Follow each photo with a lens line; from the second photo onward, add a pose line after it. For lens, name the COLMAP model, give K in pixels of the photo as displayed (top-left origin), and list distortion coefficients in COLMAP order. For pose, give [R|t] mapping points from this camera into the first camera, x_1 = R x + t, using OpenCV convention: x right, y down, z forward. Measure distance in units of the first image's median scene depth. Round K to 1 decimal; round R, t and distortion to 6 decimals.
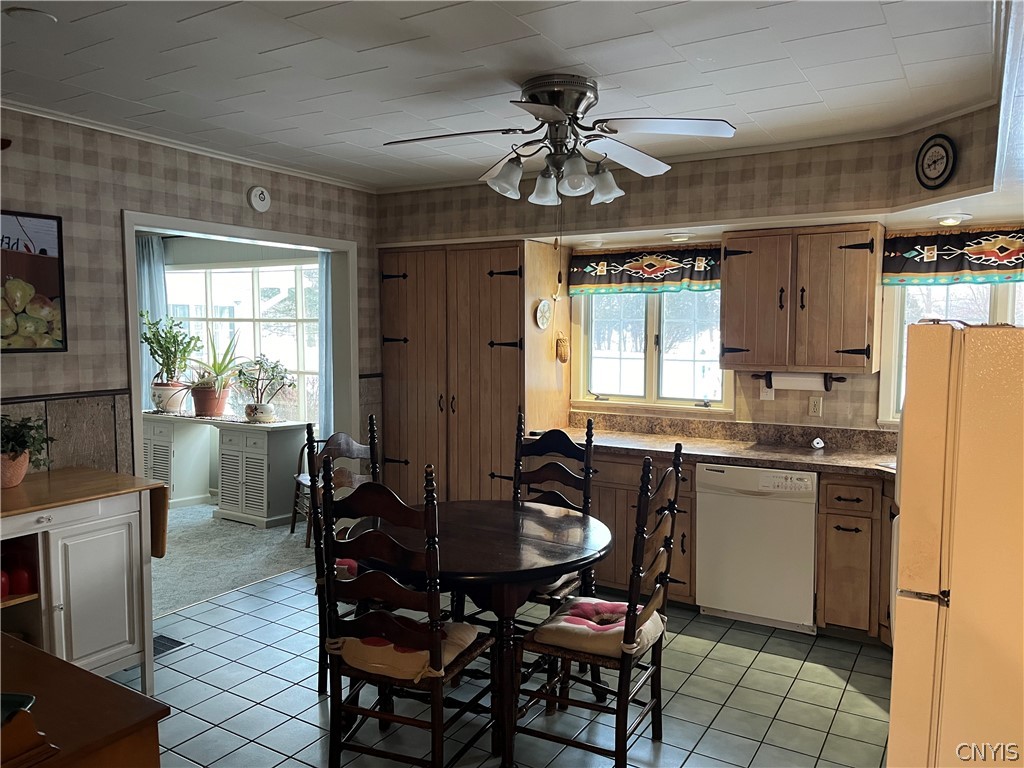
lens RADIAL K [[768.4, 0, 514.0], [0, 768.4, 378.8], [0, 0, 1]] dist [0.051287, -0.073978]
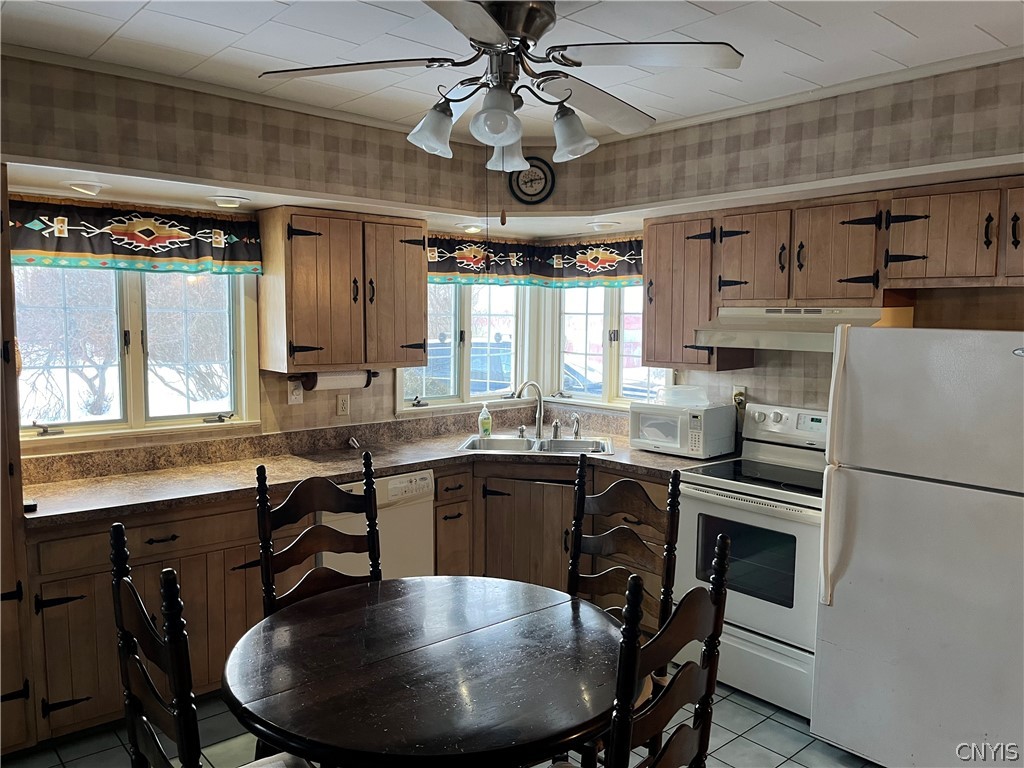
lens RADIAL K [[768.4, 0, 505.9], [0, 768.4, 391.1], [0, 0, 1]] dist [0.051287, -0.073978]
pose [[0.302777, -0.095637, 0.948251, -0.418068], [0.050933, 0.995154, 0.084105, -0.047507], [-0.951699, 0.022832, 0.306181, 0.493319]]
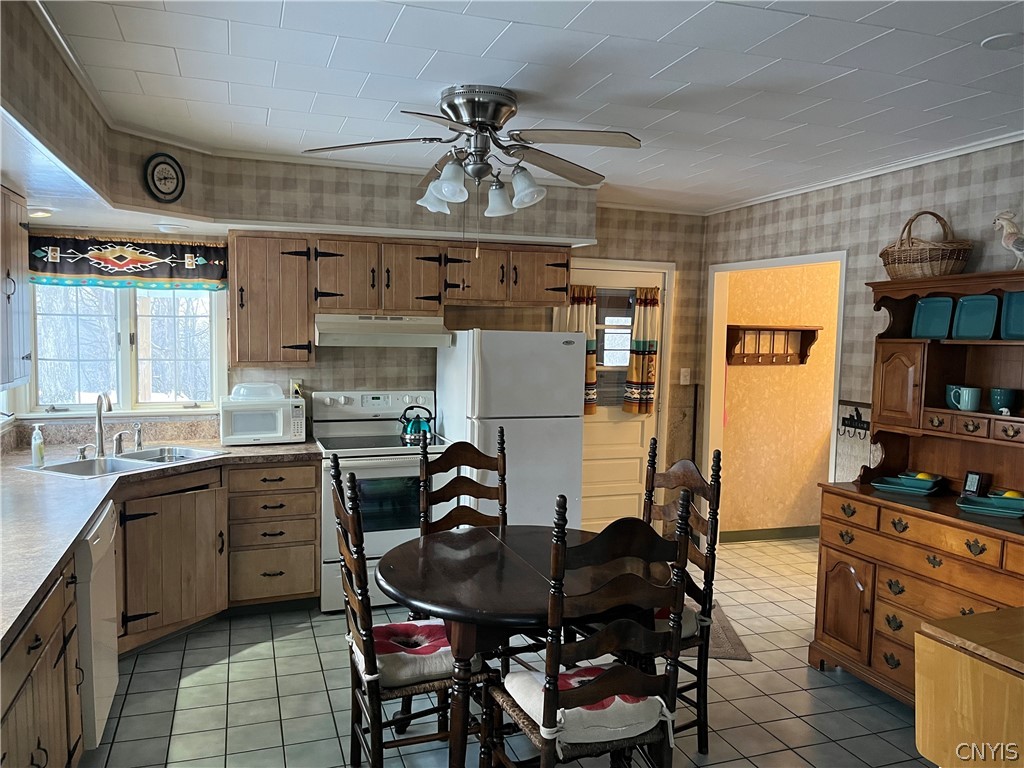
lens RADIAL K [[768.4, 0, 510.1], [0, 768.4, 390.0], [0, 0, 1]] dist [0.051287, -0.073978]
pose [[-0.775845, -0.071950, 0.626808, -0.388554], [0.018516, 0.990452, 0.136611, -0.088082], [-0.630652, 0.117594, -0.767104, 1.118134]]
